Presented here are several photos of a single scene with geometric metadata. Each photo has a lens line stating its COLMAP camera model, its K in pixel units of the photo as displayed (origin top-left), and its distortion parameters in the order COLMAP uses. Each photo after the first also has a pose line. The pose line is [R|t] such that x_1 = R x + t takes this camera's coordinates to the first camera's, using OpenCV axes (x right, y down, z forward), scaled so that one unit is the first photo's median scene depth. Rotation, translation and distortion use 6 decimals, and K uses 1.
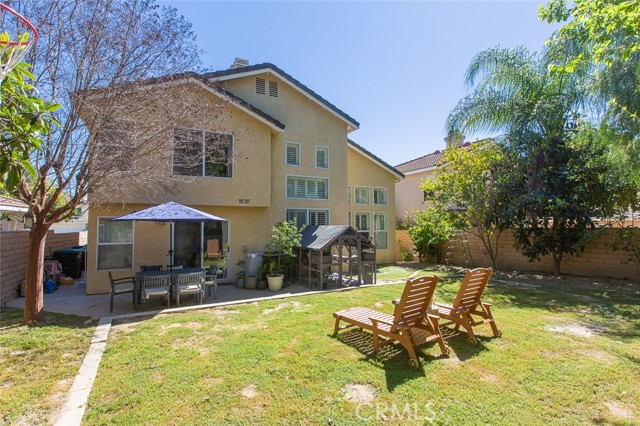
lens RADIAL K [[298.8, 0, 323.1], [0, 298.8, 217.5], [0, 0, 1]] dist [0.005183, -0.000025]
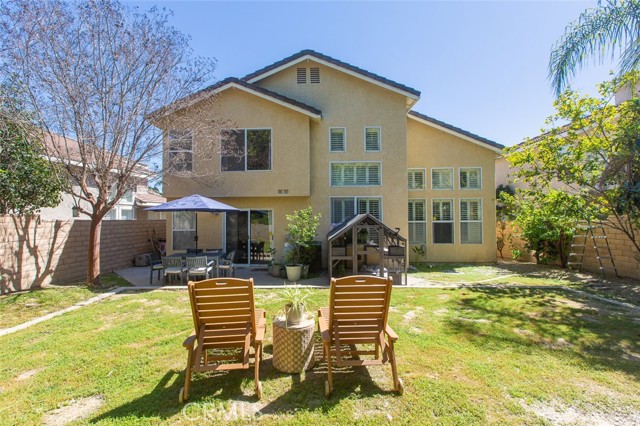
lens RADIAL K [[285.8, 0, 321.5], [0, 285.8, 216.9], [0, 0, 1]] dist [-0.000712, 0.000183]
pose [[0.871382, -0.006196, -0.490566, 0.314930], [0.018488, 0.999625, 0.020215, 0.014497], [0.490257, -0.026685, 0.871169, 0.189674]]
